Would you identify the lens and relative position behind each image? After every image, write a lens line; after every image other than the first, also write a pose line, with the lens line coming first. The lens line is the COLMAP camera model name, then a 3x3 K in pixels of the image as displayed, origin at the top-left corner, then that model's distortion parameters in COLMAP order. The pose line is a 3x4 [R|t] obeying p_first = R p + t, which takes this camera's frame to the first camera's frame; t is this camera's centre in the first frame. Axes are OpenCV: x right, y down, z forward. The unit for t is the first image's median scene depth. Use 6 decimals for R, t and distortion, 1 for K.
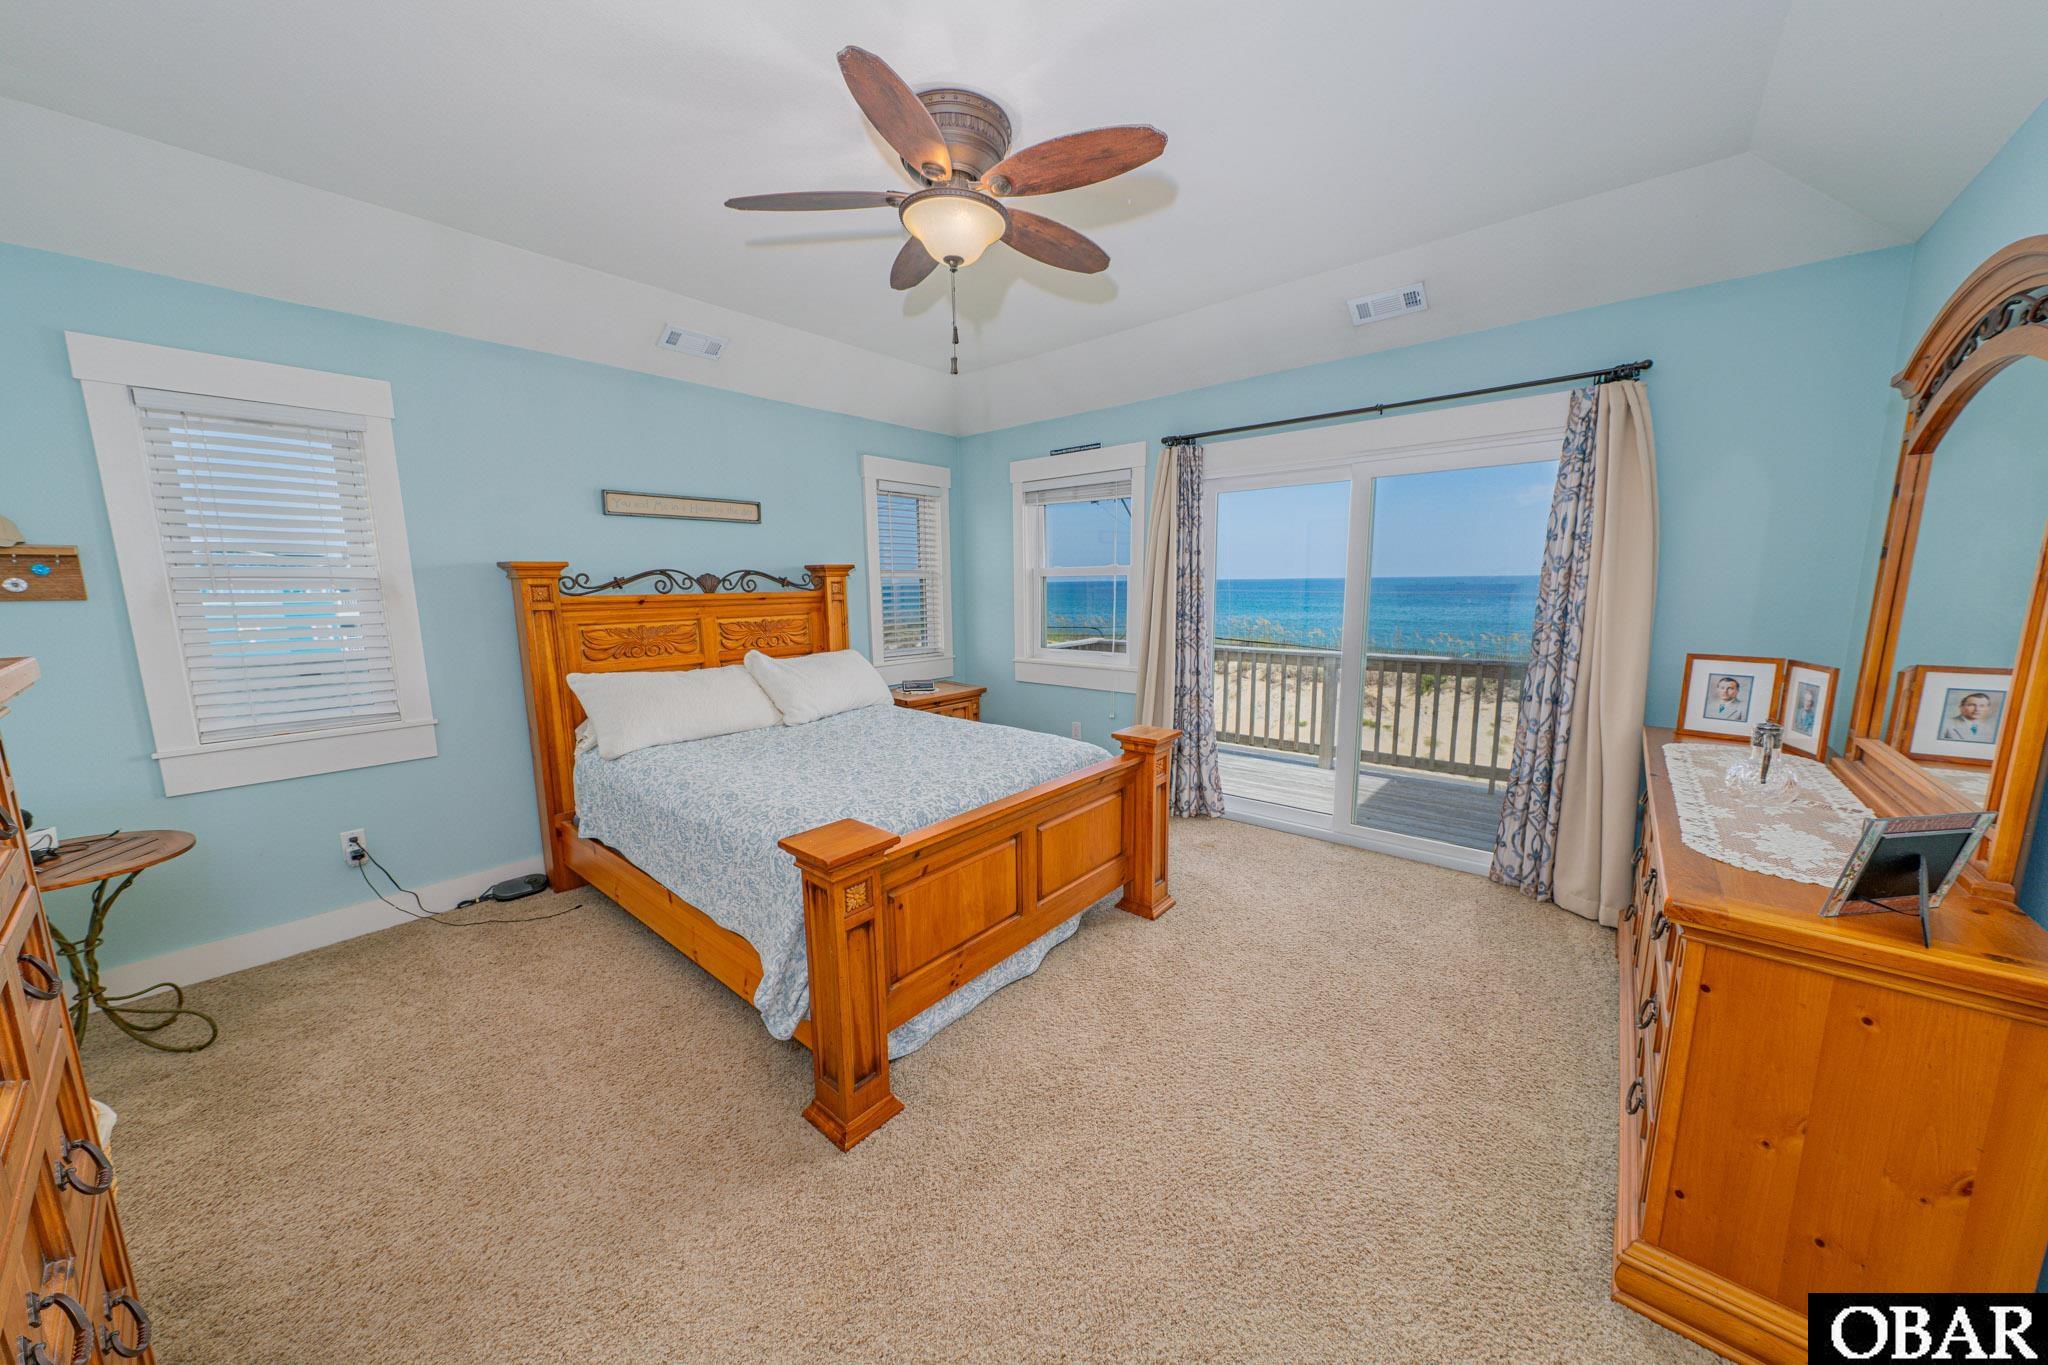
lens RADIAL K [[702.6, 0, 1016.2], [0, 702.6, 682.1], [0, 0, 1]] dist [-0.003340, 0.000093]
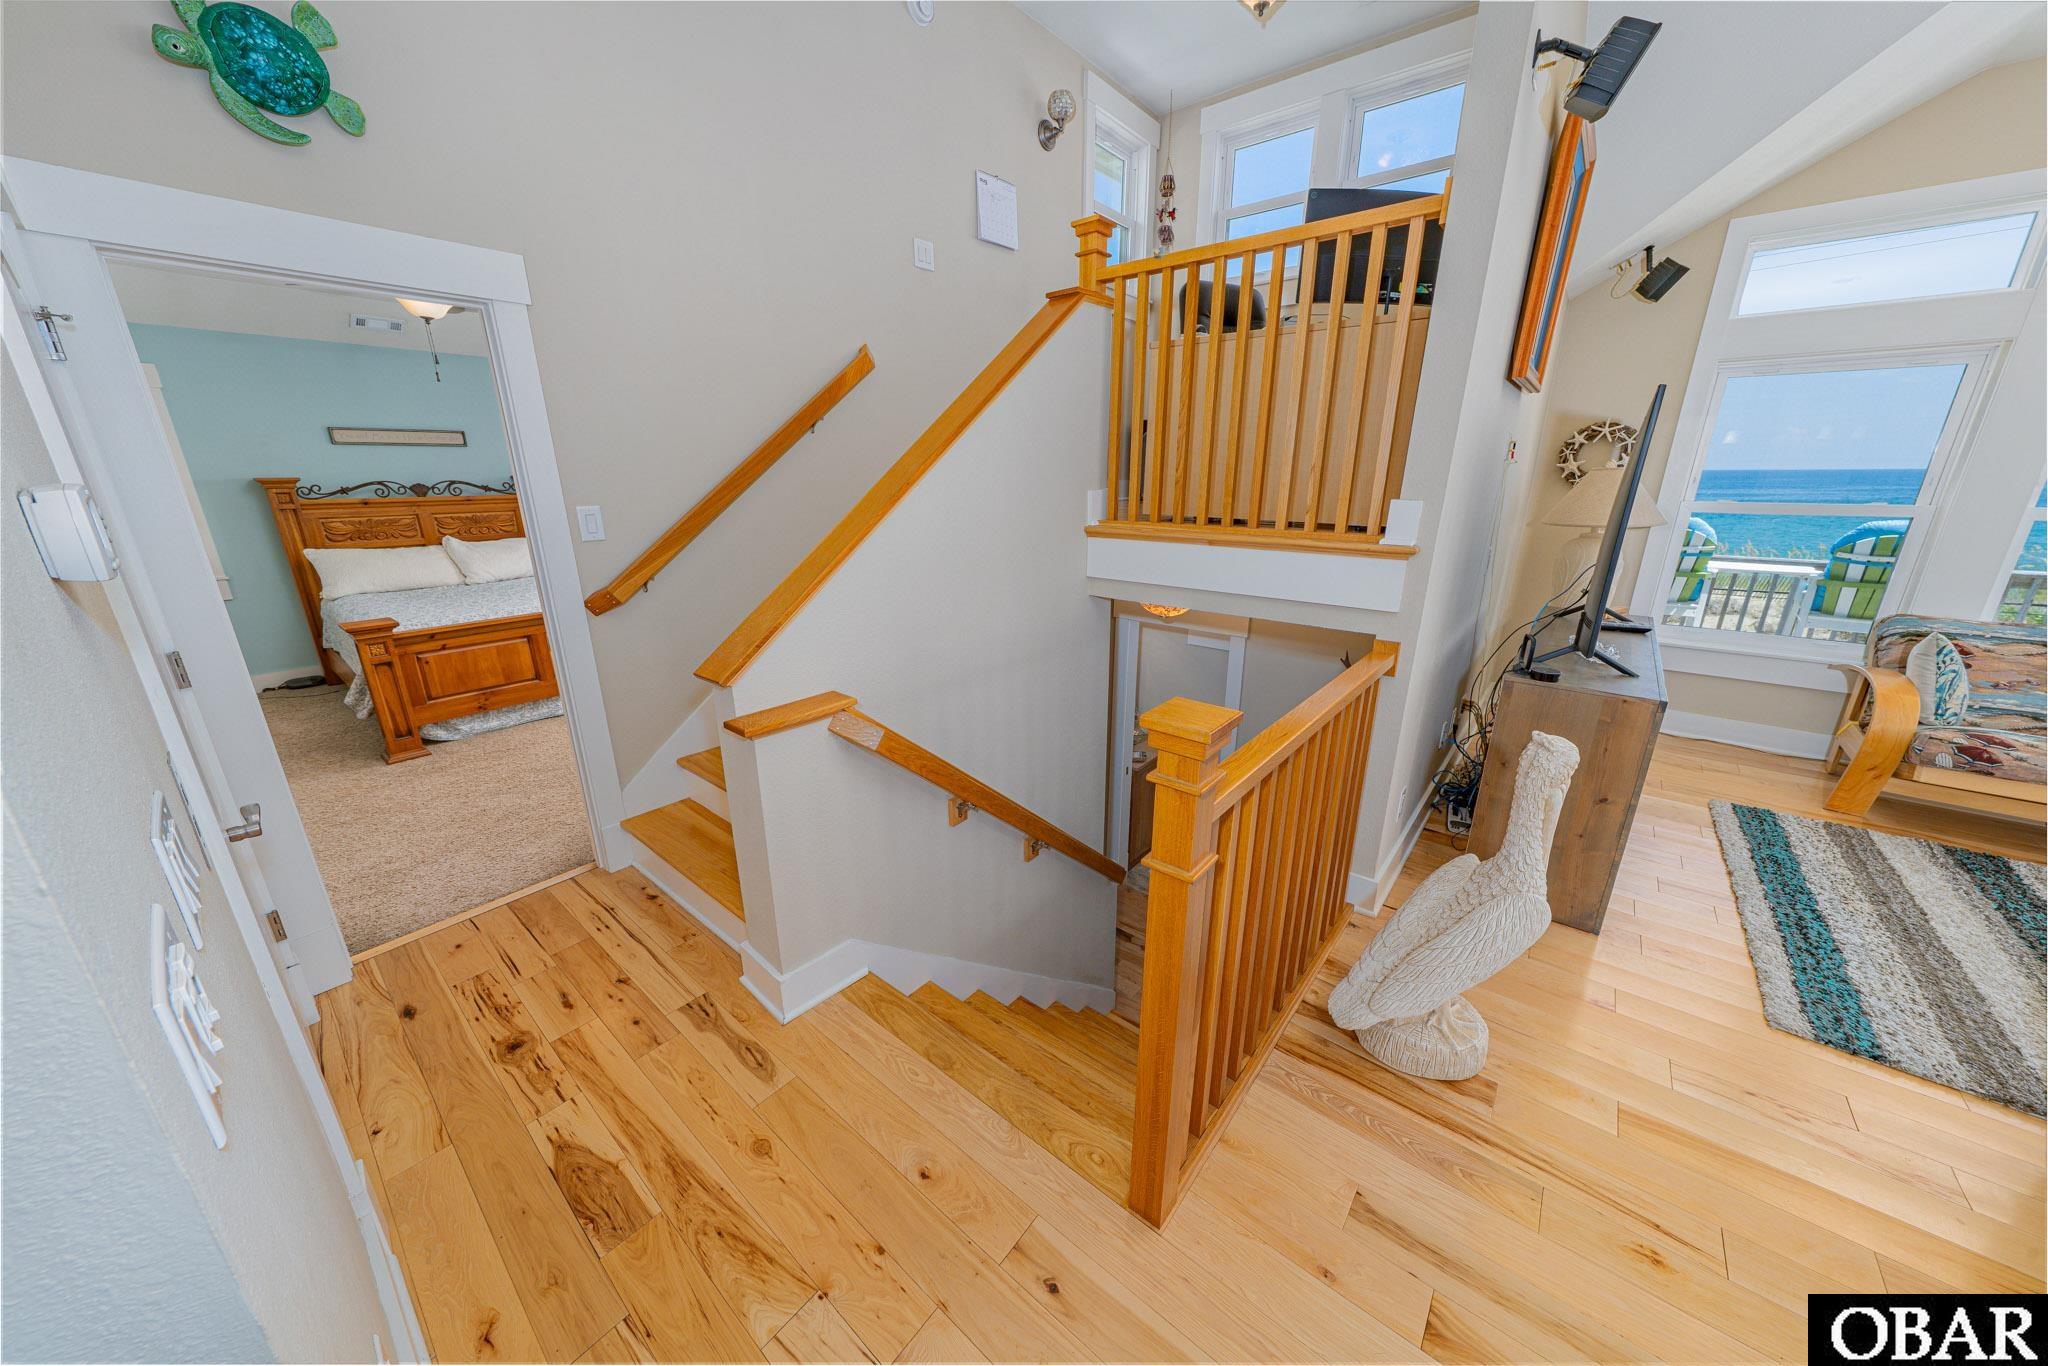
lens RADIAL K [[702.6, 0, 998.6], [0, 702.6, 685.9], [0, 0, 1]] dist [-0.003340, 0.000093]
pose [[0.999951, 0.004862, 0.008568, 0.884583], [-0.006127, 0.987982, 0.154448, 0.037528], [-0.007714, -0.154493, 0.987964, -0.618814]]
